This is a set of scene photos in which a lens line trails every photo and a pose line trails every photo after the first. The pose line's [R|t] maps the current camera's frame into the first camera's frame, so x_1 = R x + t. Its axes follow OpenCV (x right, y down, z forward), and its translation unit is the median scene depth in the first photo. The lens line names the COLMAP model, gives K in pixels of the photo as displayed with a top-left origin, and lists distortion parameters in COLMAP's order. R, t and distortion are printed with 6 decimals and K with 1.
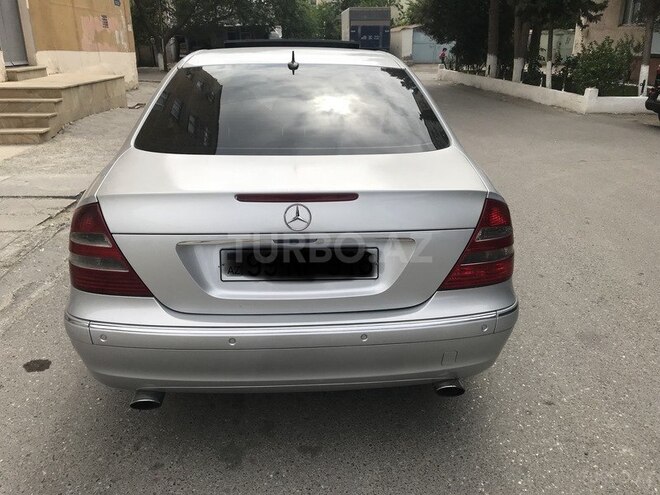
lens RADIAL K [[559.4, 0, 330.0], [0, 559.4, 247.5], [0, 0, 1]] dist [0.007106, 0.007857]
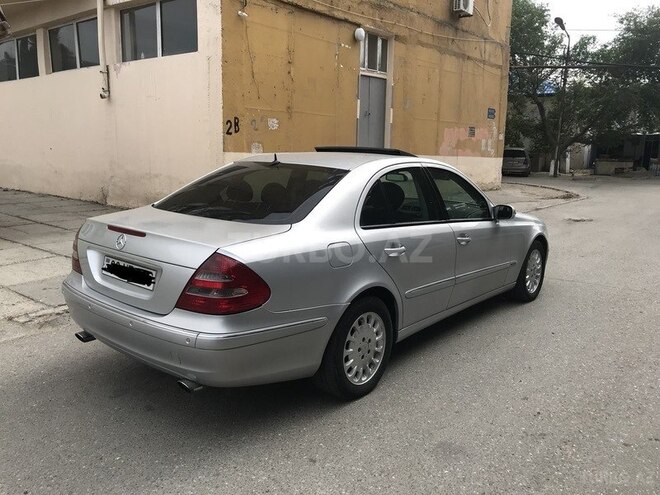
lens RADIAL K [[559.4, 0, 330.0], [0, 559.4, 247.5], [0, 0, 1]] dist [0.007106, 0.007857]
pose [[0.710066, 0.137693, -0.690541, 0.231959], [-0.257477, 0.963551, -0.072627, -0.011632], [0.655371, 0.229368, 0.719638, 0.026678]]
